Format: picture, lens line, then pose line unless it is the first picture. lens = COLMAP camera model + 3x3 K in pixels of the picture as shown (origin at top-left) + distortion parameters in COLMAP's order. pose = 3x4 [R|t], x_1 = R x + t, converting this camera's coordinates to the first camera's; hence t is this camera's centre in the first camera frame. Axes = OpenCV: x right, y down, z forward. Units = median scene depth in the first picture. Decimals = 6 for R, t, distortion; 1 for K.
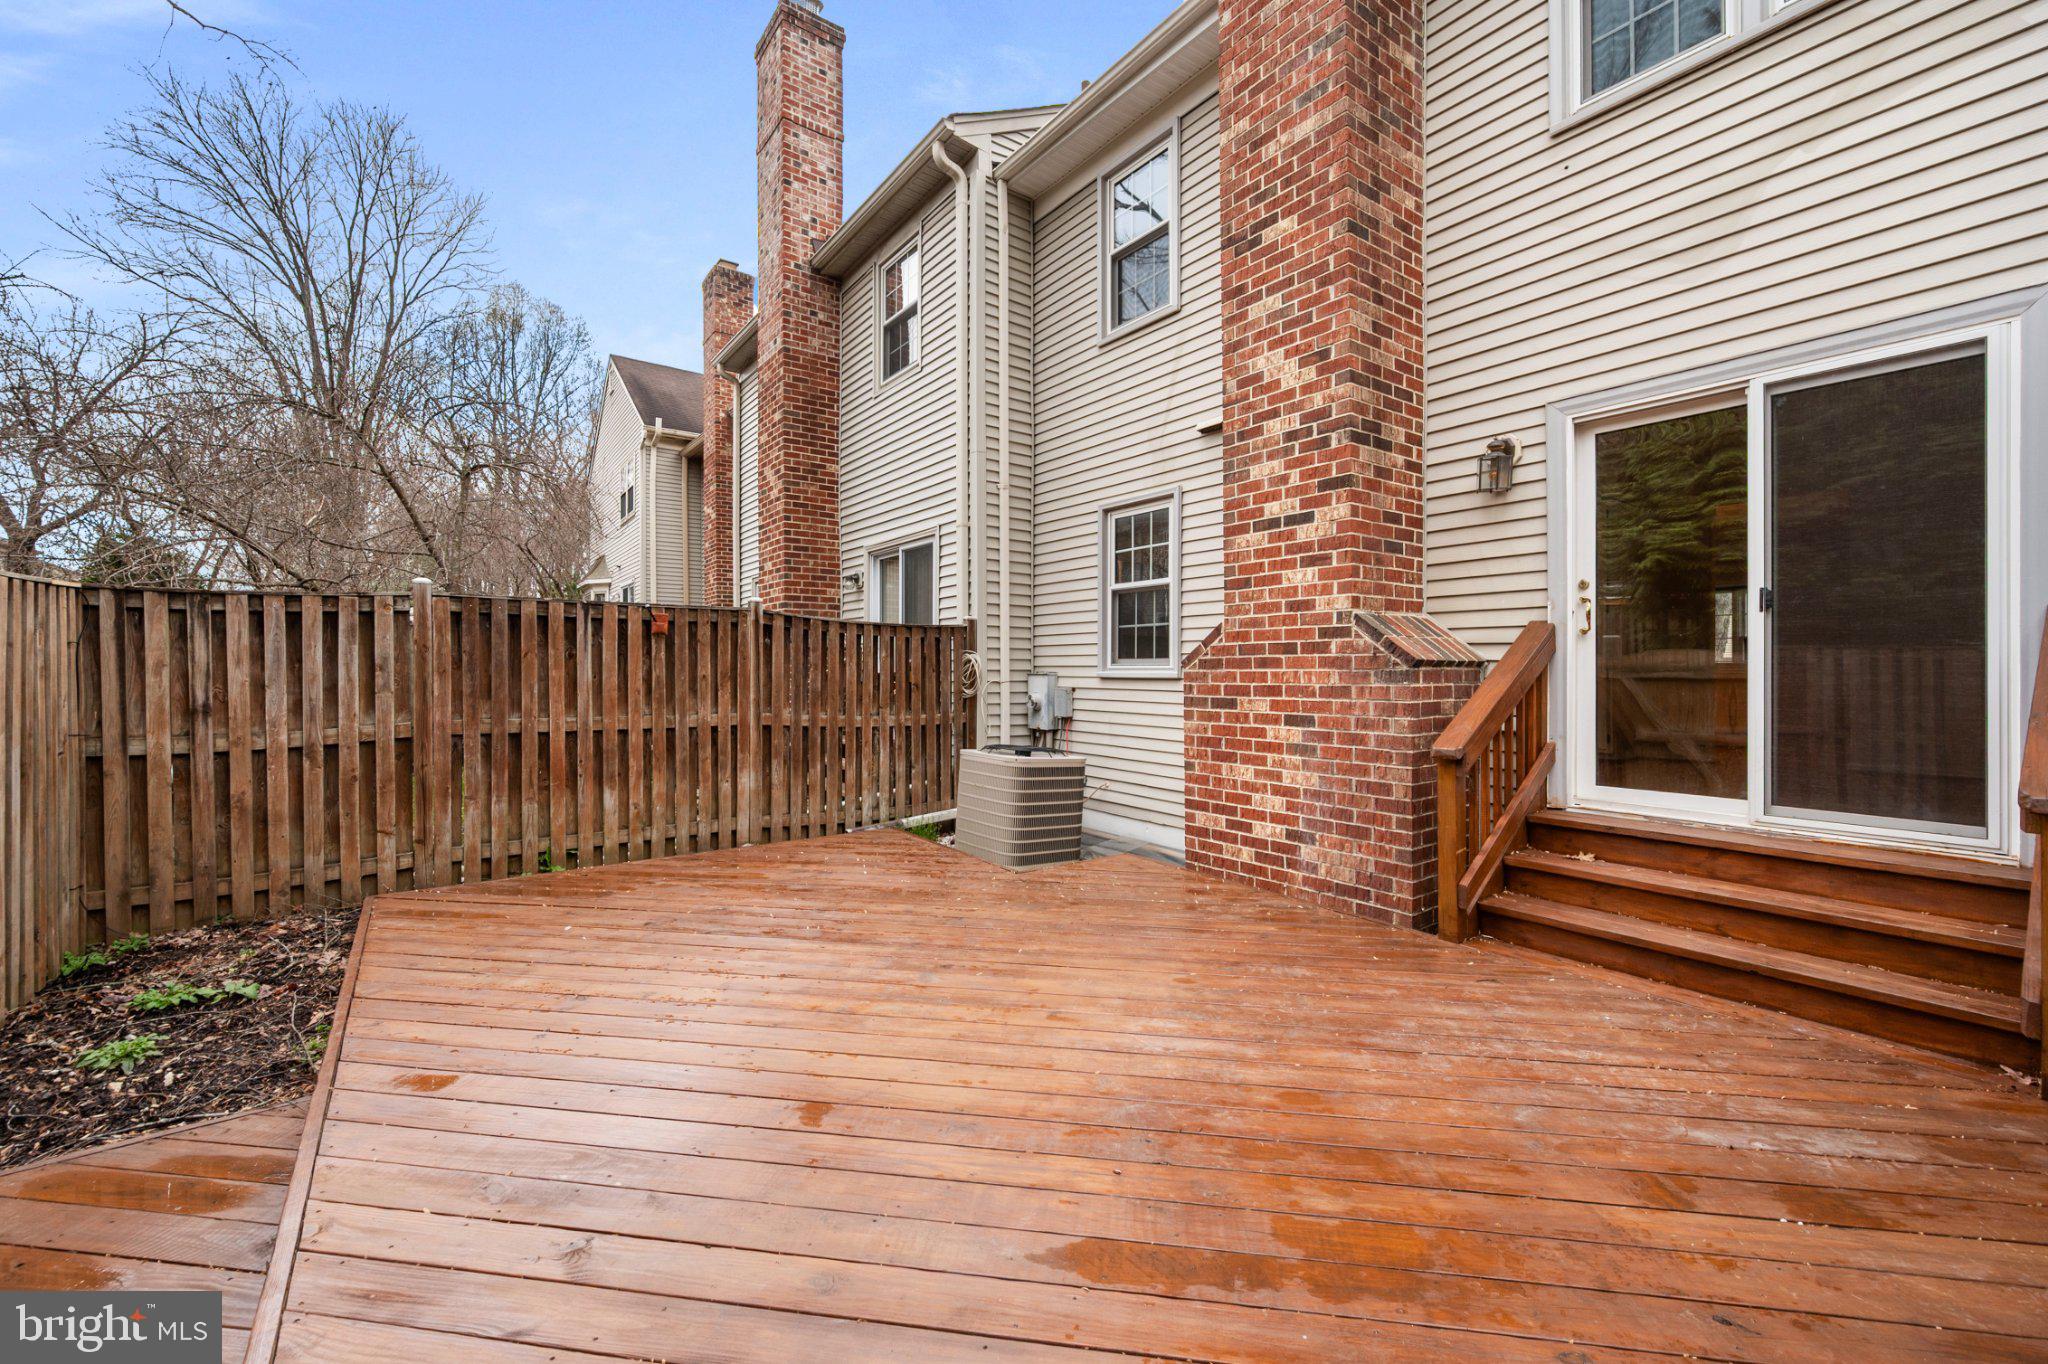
lens RADIAL K [[800.6, 0, 1024.0], [0, 800.6, 682.0], [0, 0, 1]] dist [-0.000938, -0.000003]
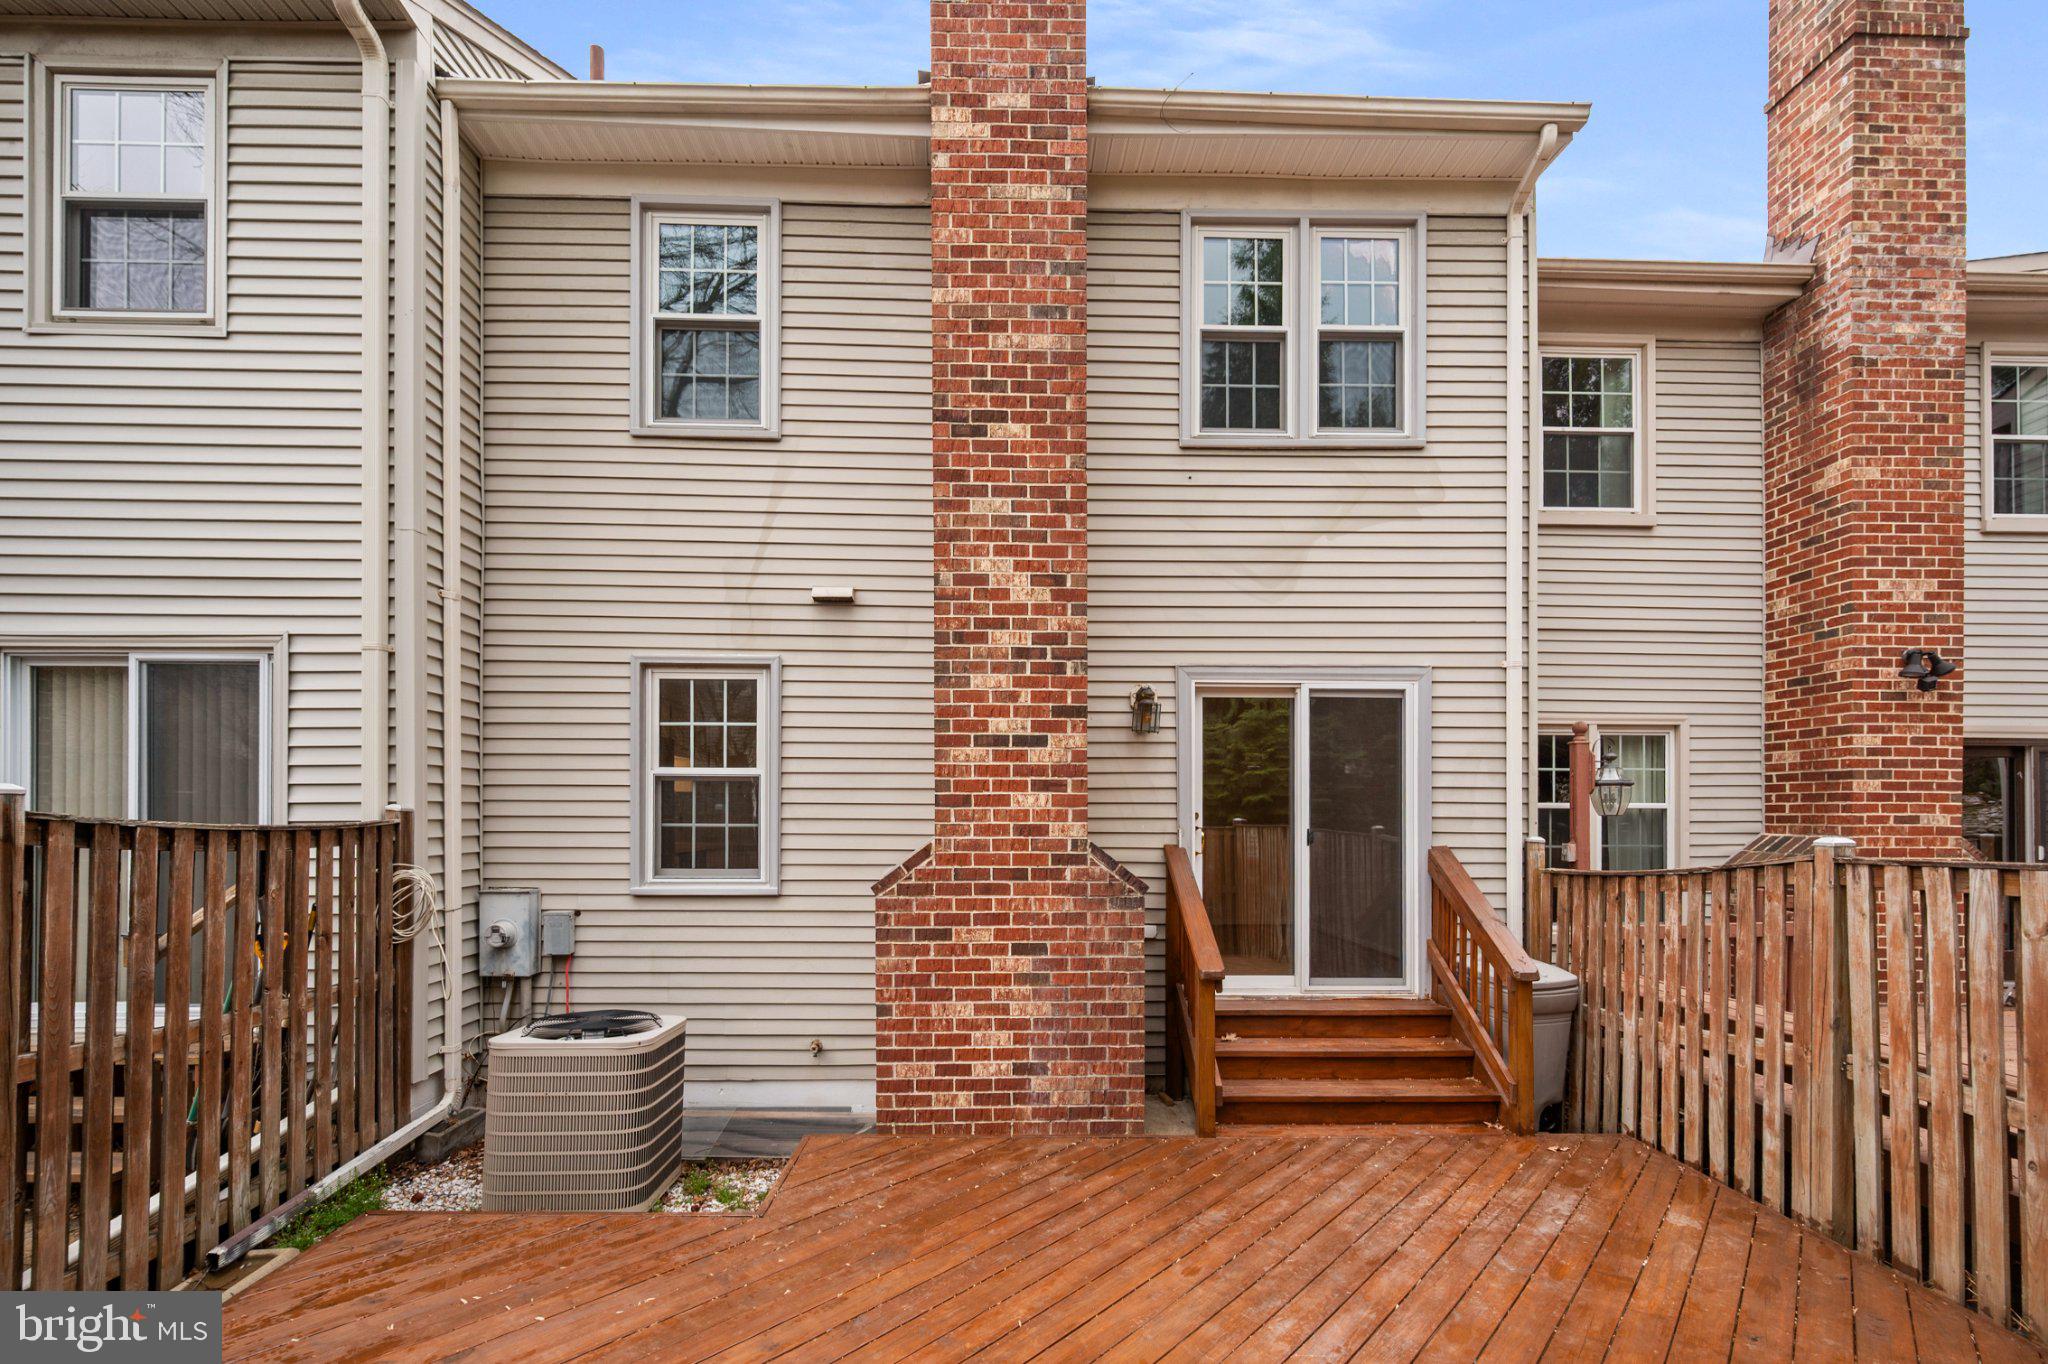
lens RADIAL K [[868.5, 0, 1024.8], [0, 868.5, 820.7], [0, 0, 1]] dist [-0.001472, -0.000561]
pose [[0.580023, -0.005244, 0.814583, -0.501043], [0.006626, 0.999977, 0.001720, -0.106117], [-0.814573, 0.004399, 0.580044, 0.387603]]
